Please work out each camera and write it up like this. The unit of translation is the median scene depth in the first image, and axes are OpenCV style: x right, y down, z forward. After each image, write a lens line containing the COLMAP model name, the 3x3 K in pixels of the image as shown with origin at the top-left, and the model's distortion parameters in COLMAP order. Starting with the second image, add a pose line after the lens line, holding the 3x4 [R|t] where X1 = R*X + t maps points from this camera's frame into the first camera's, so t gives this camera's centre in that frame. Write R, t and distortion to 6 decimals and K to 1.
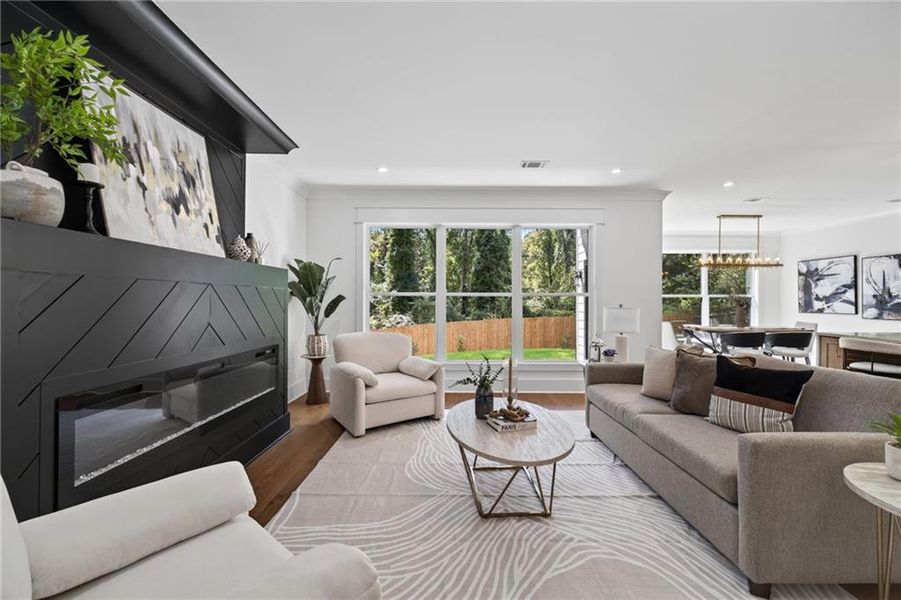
lens RADIAL K [[360.7, 0, 455.0], [0, 360.7, 301.0], [0, 0, 1]] dist [-0.008436, -0.000149]
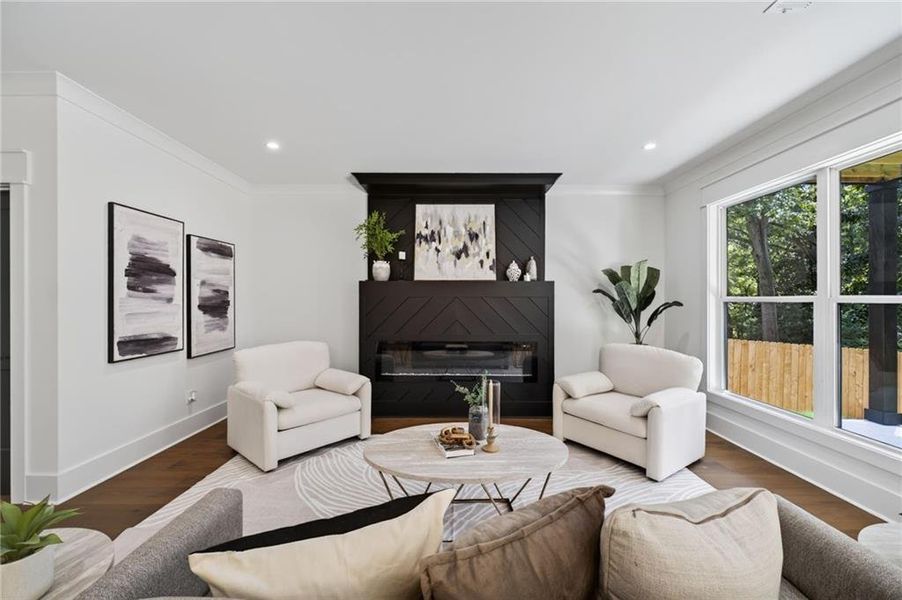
lens RADIAL K [[361.1, 0, 456.5], [0, 361.1, 306.7], [0, 0, 1]] dist [-0.008436, -0.000149]
pose [[-0.012015, -0.003606, -0.999921, 0.909630], [-0.006875, 0.999970, -0.003523, 0.002520], [0.999904, 0.006832, -0.012040, 0.879123]]
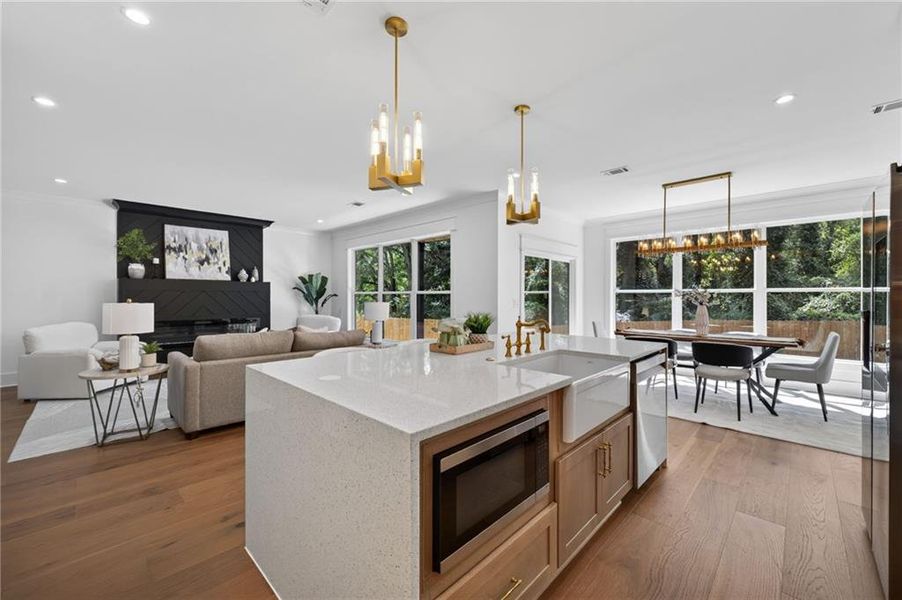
lens RADIAL K [[361.1, 0, 456.7], [0, 361.1, 299.9], [0, 0, 1]] dist [-0.008436, -0.000149]
pose [[0.719056, 0.002911, -0.694946, 2.199749], [-0.001174, 0.999995, 0.002975, 0.007578], [0.694951, -0.001323, 0.719056, 0.325519]]
